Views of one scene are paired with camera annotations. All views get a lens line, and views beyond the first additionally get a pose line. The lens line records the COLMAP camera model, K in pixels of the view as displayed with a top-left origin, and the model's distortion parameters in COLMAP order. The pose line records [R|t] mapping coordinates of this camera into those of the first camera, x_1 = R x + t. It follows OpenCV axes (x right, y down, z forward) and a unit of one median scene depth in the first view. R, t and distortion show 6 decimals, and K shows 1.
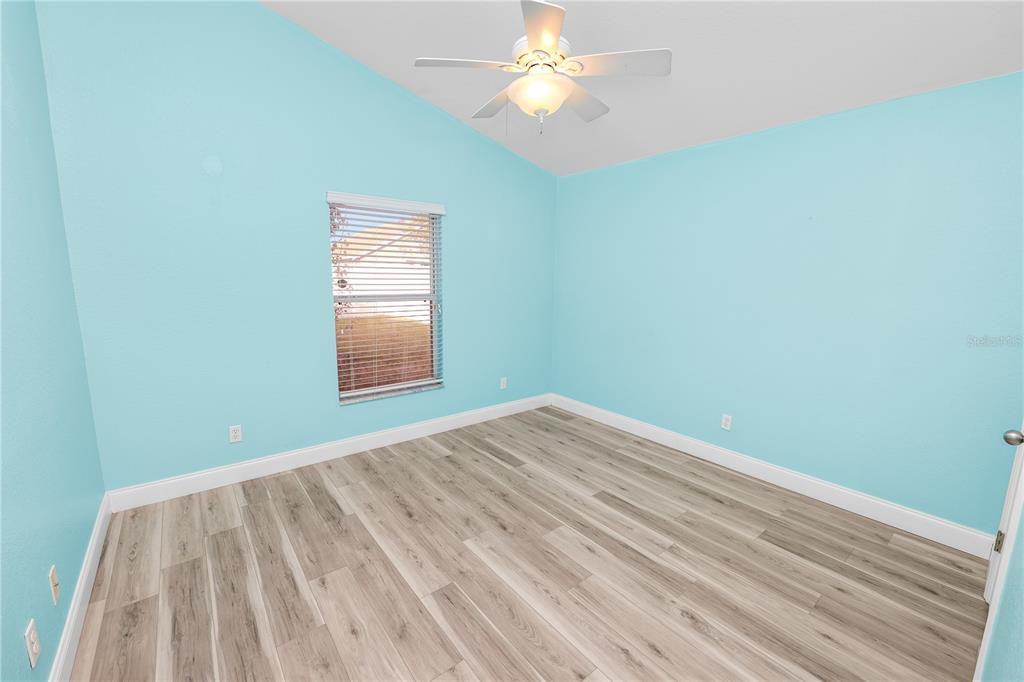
lens RADIAL K [[416.1, 0, 511.5], [0, 416.1, 341.2], [0, 0, 1]] dist [-0.012116, 0.000433]
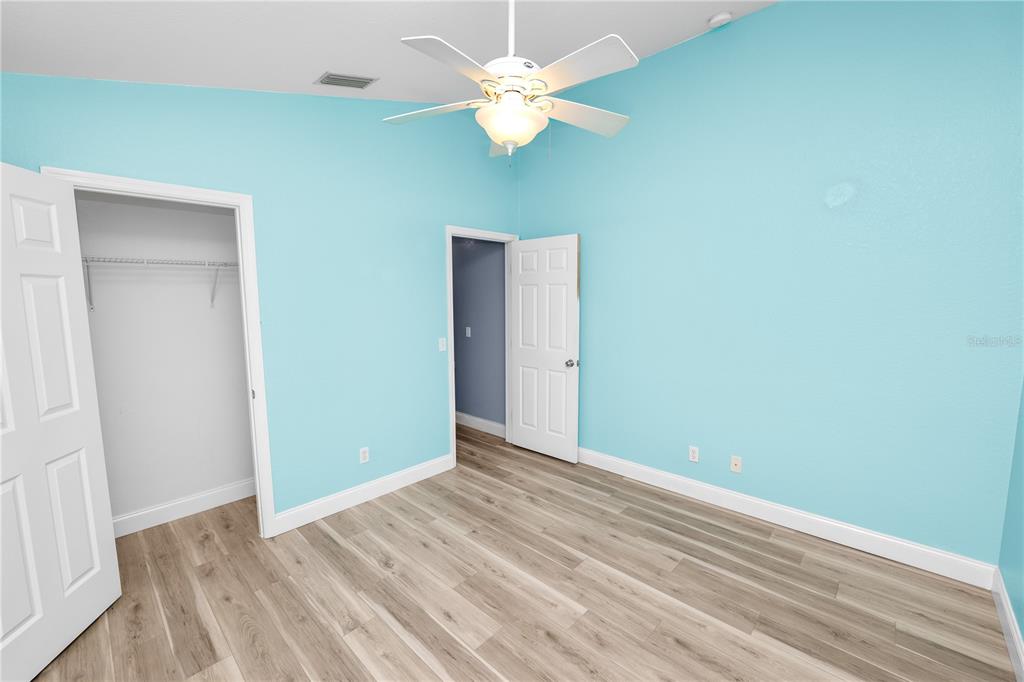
lens RADIAL K [[416.1, 0, 515.1], [0, 416.1, 342.5], [0, 0, 1]] dist [-0.012116, 0.000433]
pose [[-0.988418, 0.009353, -0.151468, 0.189521], [-0.031234, 0.964192, 0.263359, -0.347409], [0.148507, 0.265040, -0.952733, 1.859547]]
